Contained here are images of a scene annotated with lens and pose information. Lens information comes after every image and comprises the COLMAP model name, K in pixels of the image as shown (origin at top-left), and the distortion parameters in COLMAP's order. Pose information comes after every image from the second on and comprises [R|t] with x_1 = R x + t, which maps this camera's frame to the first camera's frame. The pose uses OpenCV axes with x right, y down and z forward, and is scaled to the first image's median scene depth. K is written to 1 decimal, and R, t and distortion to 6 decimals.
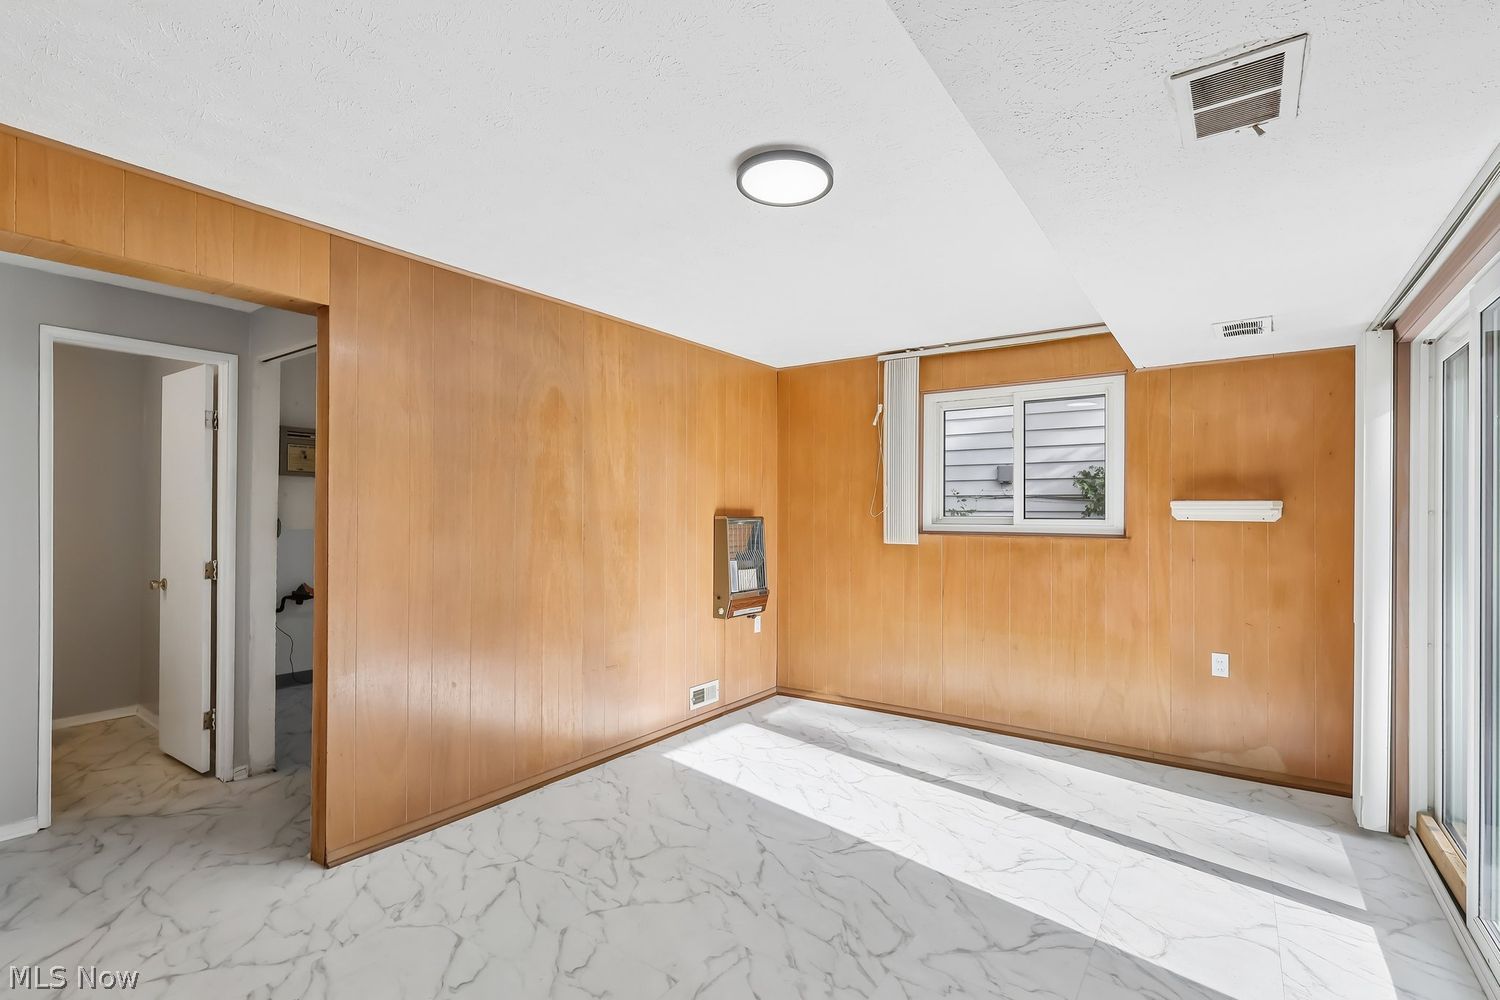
lens RADIAL K [[698.3, 0, 749.7], [0, 698.3, 508.2], [0, 0, 1]] dist [-0.001674, -0.000472]
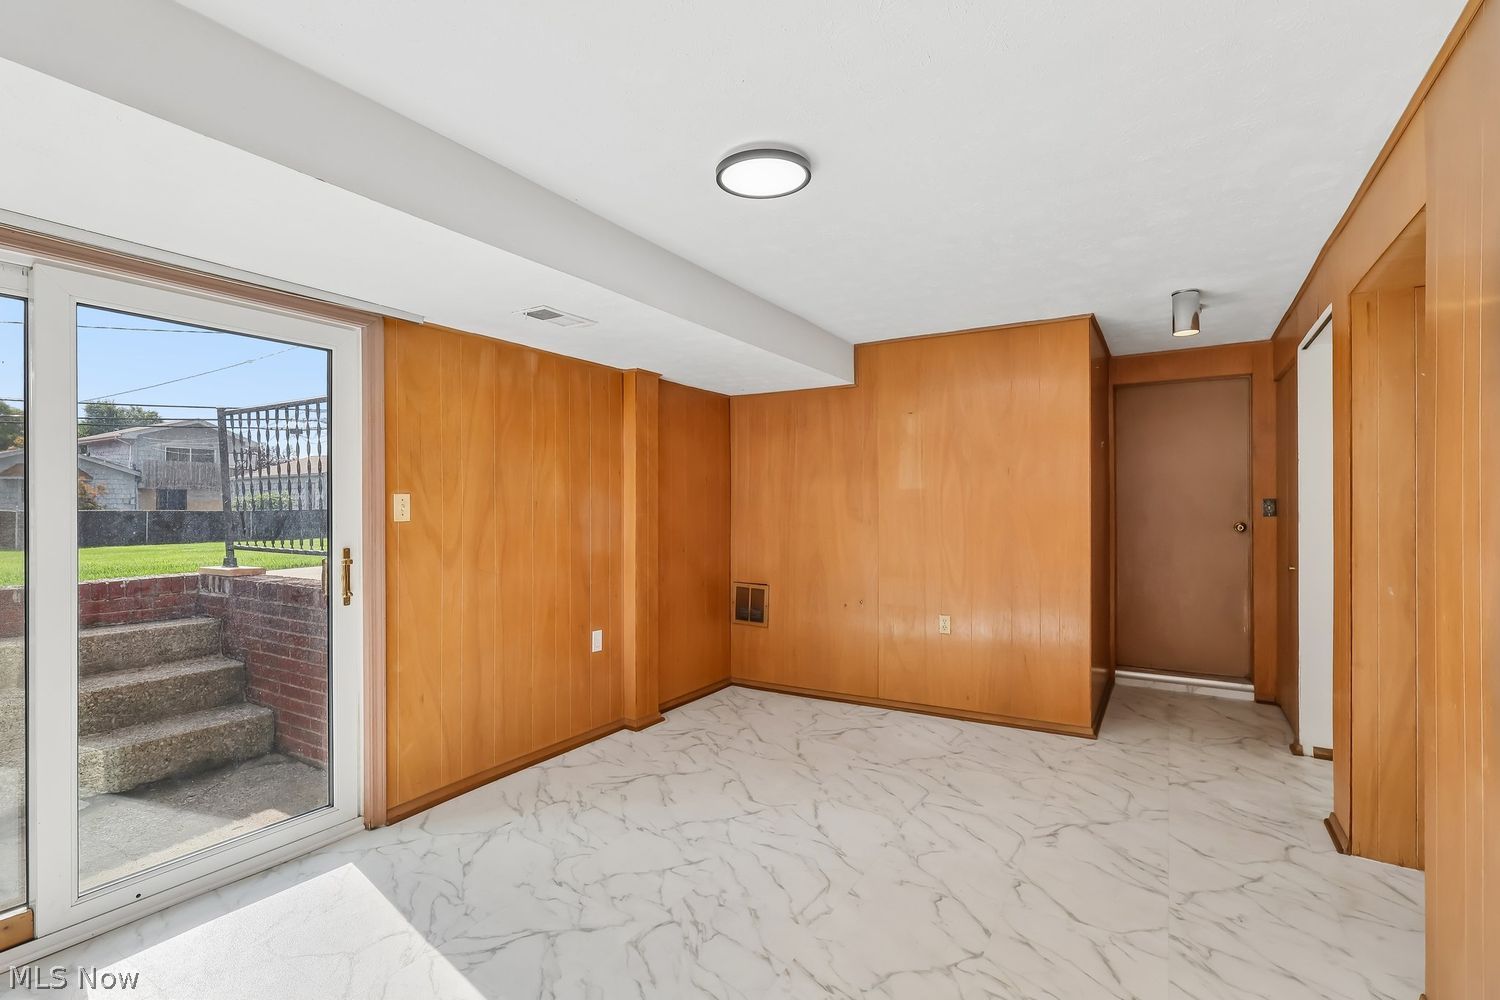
lens RADIAL K [[698.3, 0, 749.8], [0, 698.3, 505.4], [0, 0, 1]] dist [-0.001674, -0.000472]
pose [[-0.997933, -0.004755, -0.064092, 0.135808], [-0.004331, 0.999968, -0.006757, 0.017973], [0.064122, -0.006466, -0.997921, 2.038140]]
